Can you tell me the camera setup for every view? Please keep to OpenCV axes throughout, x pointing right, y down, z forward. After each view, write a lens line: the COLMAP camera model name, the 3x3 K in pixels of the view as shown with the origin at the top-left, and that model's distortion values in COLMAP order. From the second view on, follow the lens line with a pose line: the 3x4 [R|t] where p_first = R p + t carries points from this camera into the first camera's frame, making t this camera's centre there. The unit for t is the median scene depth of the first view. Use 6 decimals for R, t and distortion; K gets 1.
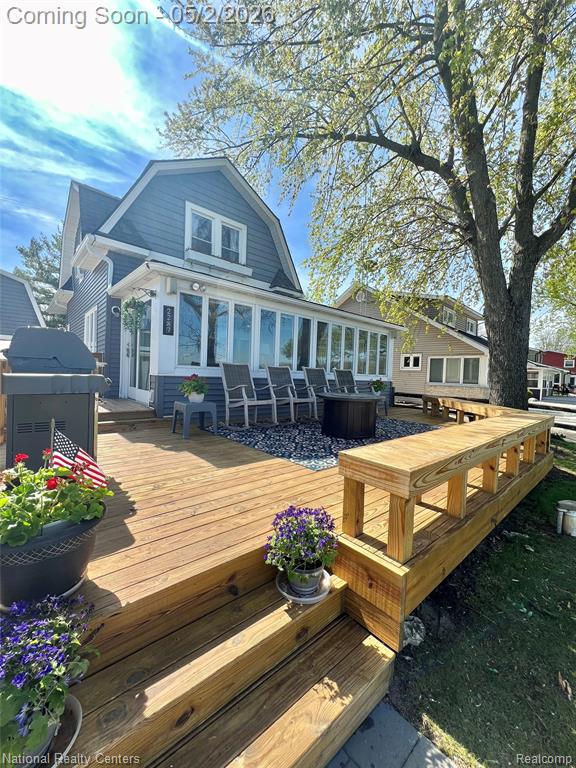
lens RADIAL K [[305.2, 0, 288.0], [0, 305.2, 384.0], [0, 0, 1]] dist [-0.001701, -0.000045]
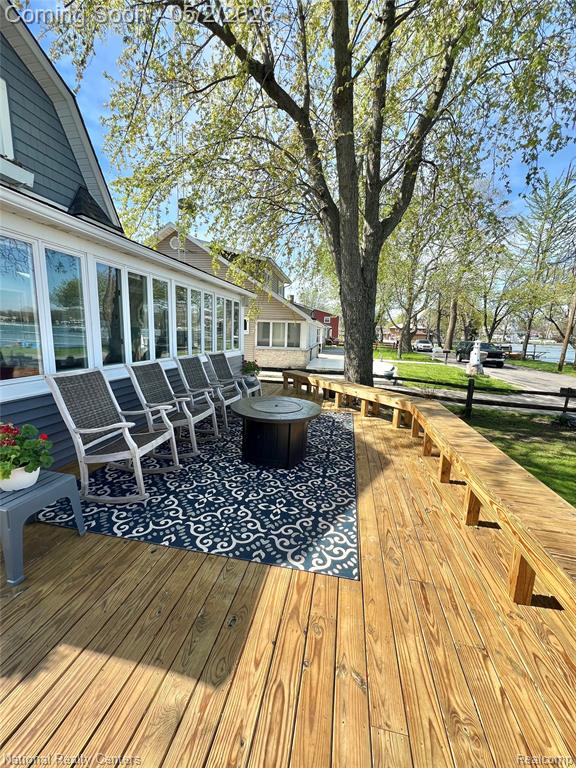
lens RADIAL K [[305.2, 0, 288.0], [0, 305.2, 384.0], [0, 0, 1]] dist [-0.001701, -0.000045]
pose [[0.792082, -0.116371, 0.599220, -0.126950], [0.018364, 0.985758, 0.167164, -0.081078], [-0.610139, -0.121403, 0.782938, 0.226676]]
